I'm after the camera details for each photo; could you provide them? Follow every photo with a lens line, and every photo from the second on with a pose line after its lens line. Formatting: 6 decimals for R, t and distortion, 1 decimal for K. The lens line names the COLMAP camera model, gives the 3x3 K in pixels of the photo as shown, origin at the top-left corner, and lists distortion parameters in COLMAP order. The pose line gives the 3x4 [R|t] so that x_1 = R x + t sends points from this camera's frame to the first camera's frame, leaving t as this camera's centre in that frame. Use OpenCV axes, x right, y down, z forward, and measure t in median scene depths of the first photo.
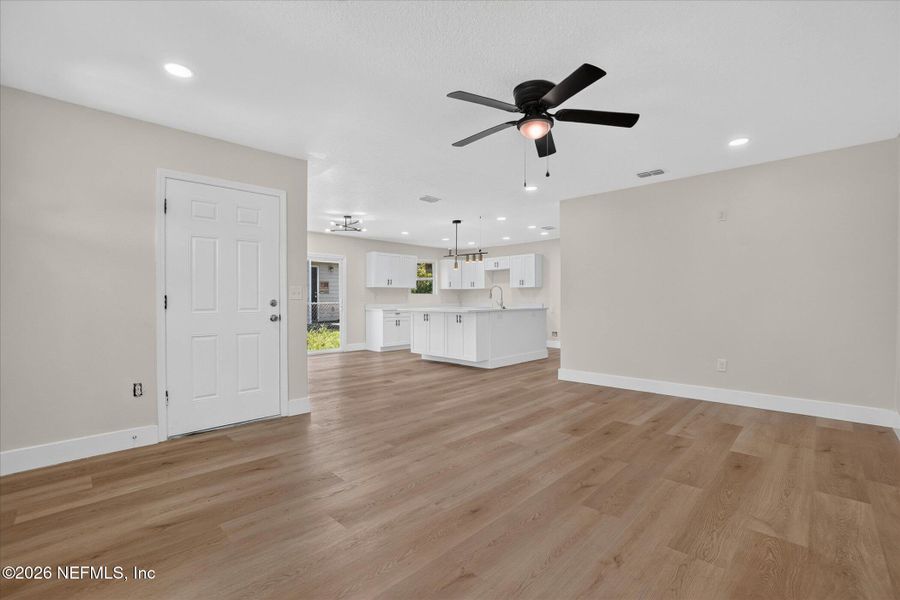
lens RADIAL K [[397.6, 0, 443.7], [0, 397.6, 296.0], [0, 0, 1]] dist [-0.065998, 0.019807]
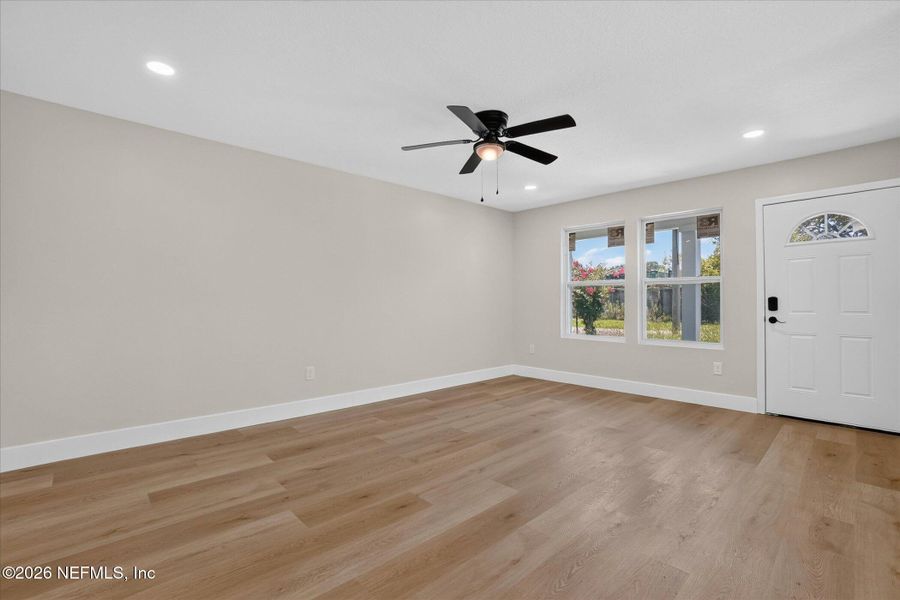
lens RADIAL K [[397.6, 0, 443.7], [0, 397.6, 296.0], [0, 0, 1]] dist [-0.065998, 0.019807]
pose [[-0.999245, 0.000503, 0.038856, 0.285934], [-0.000292, 0.999791, -0.020448, 0.014841], [-0.038858, -0.020443, -0.999036, 1.909819]]
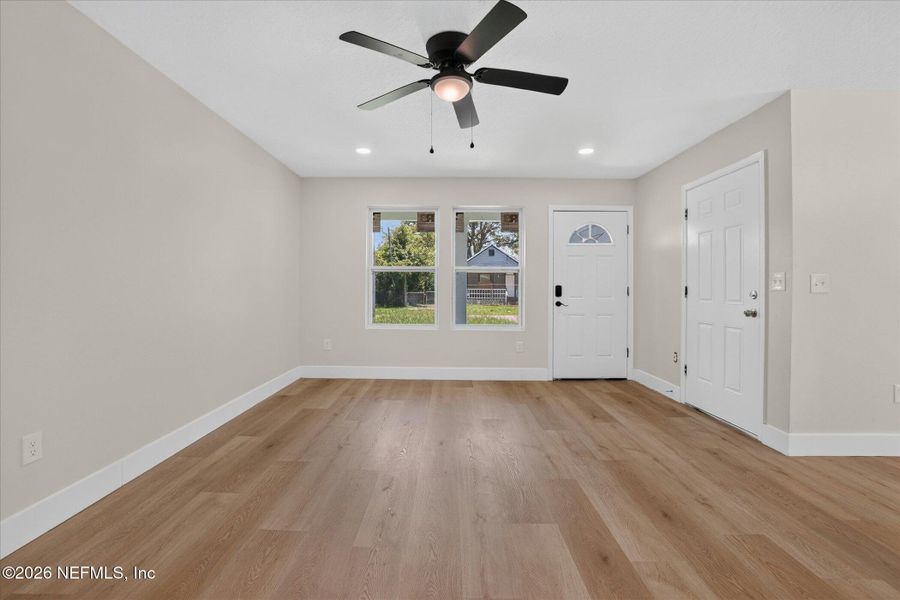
lens RADIAL K [[400.3, 0, 440.8], [0, 400.3, 289.0], [0, 0, 1]] dist [-0.047182, 0.000109]
pose [[-0.719546, -0.001768, -0.694443, 0.753108], [-0.000610, 0.999998, -0.001915, 0.009577], [0.694445, -0.000955, -0.719545, 1.433296]]
